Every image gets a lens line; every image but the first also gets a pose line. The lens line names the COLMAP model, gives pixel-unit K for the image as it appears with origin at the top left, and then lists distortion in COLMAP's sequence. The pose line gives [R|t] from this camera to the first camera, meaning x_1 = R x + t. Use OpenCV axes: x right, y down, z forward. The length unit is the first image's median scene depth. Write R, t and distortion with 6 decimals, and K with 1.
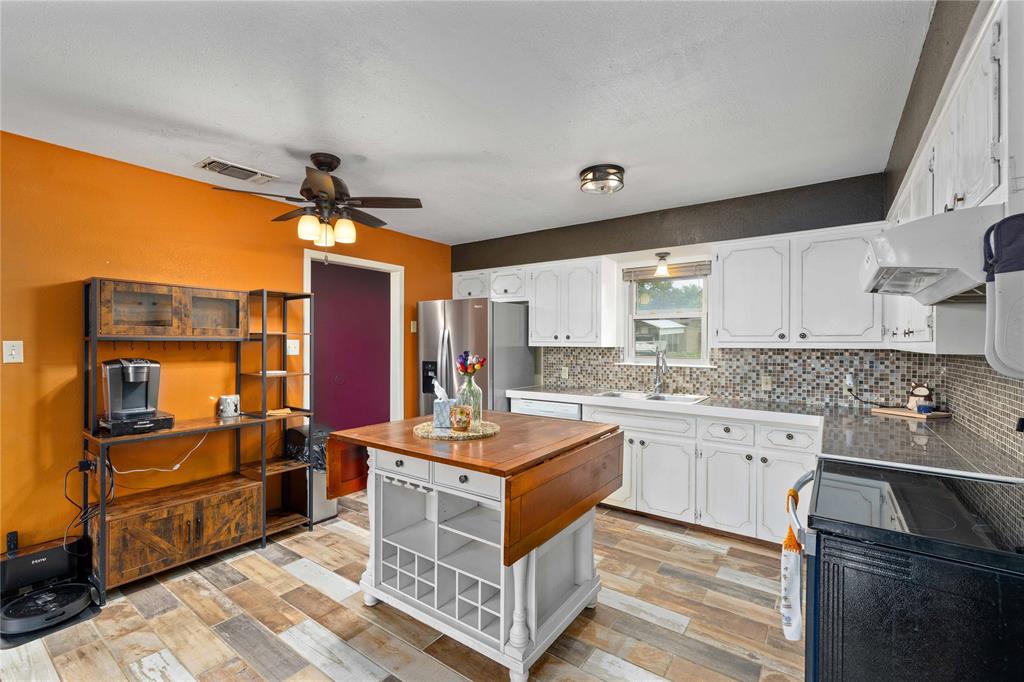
lens RADIAL K [[449.8, 0, 508.4], [0, 449.8, 340.5], [0, 0, 1]] dist [0.003698, -0.000896]
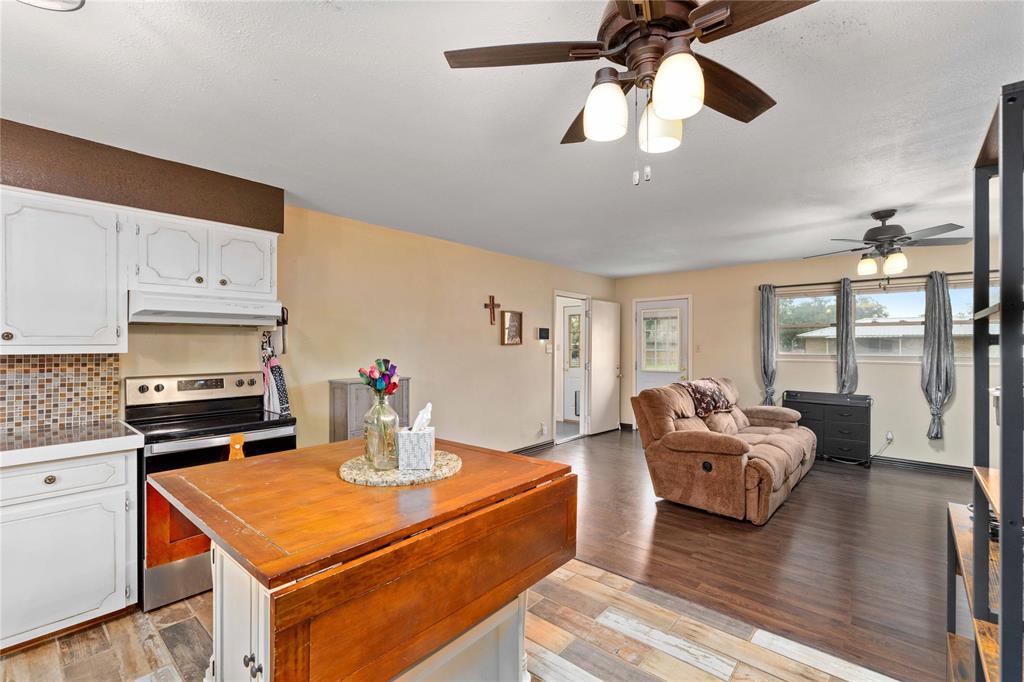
lens RADIAL K [[449.8, 0, 505.2], [0, 449.8, 340.5], [0, 0, 1]] dist [0.003698, -0.000896]
pose [[-0.994861, -0.001481, 0.101234, -0.236761], [-0.002207, 0.999973, -0.007059, -0.000961], [-0.101221, -0.007246, -0.994838, 1.152822]]
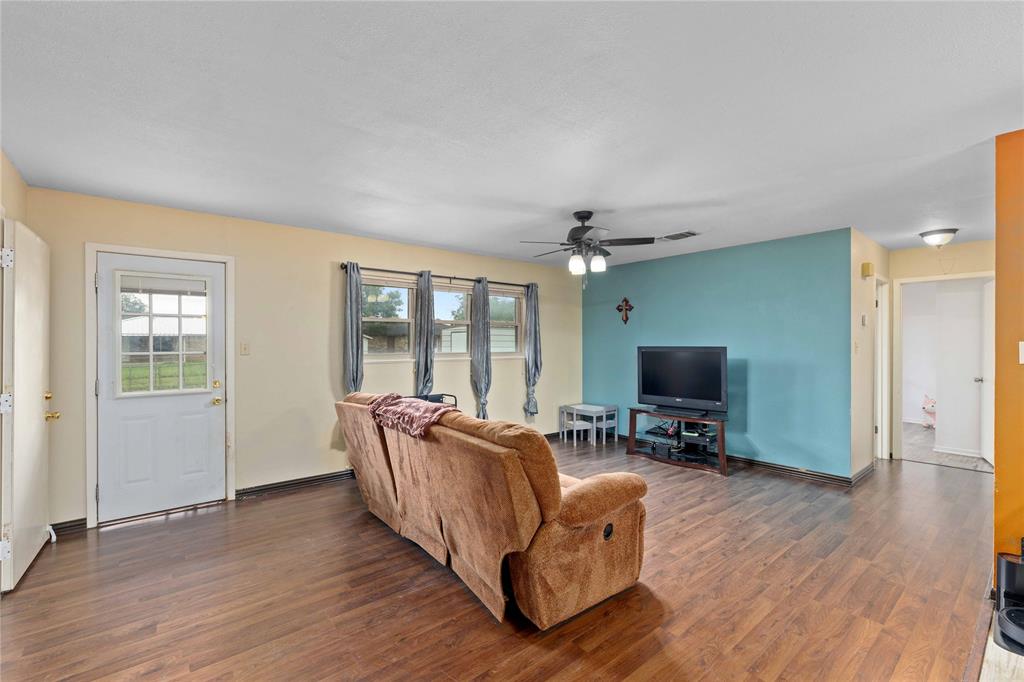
lens RADIAL K [[449.8, 0, 508.5], [0, 449.8, 342.9], [0, 0, 1]] dist [0.003698, -0.000896]
pose [[-0.252426, 0.001996, -0.967614, 0.086346], [-0.001293, 0.999996, 0.002400, -0.001172], [0.967615, 0.001857, -0.252422, 0.107930]]
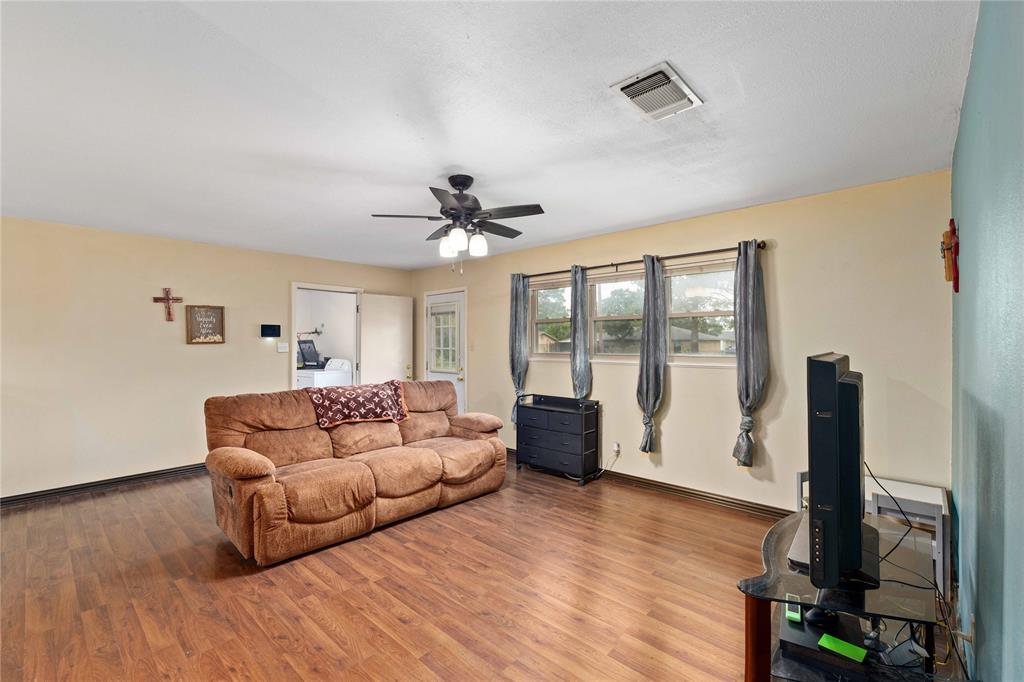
lens RADIAL K [[449.8, 0, 503.1], [0, 449.8, 342.0], [0, 0, 1]] dist [0.003698, -0.000896]
pose [[-0.990723, 0.001864, 0.135882, -1.210918], [0.002281, 0.999993, 0.002915, -0.003948], [-0.135876, 0.003198, -0.990721, 0.848326]]
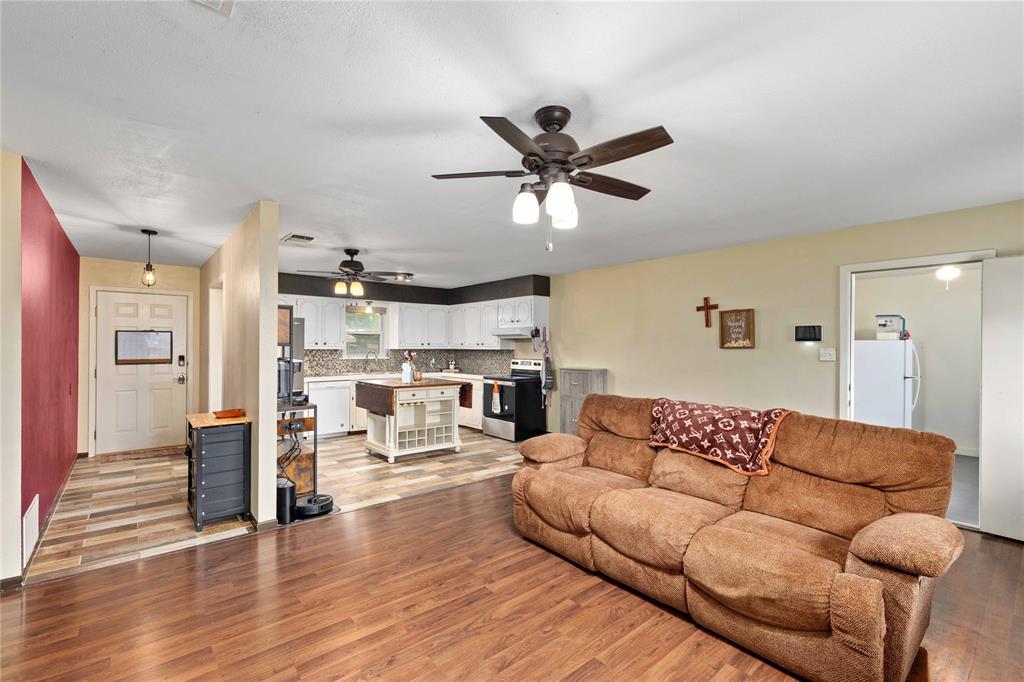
lens RADIAL K [[449.8, 0, 506.7], [0, 449.8, 343.7], [0, 0, 1]] dist [0.003698, -0.000896]
pose [[0.247410, 0.004639, 0.968900, -1.611111], [-0.003729, 0.999986, -0.003835, -0.003638], [-0.968904, -0.002664, 0.247424, -0.079812]]
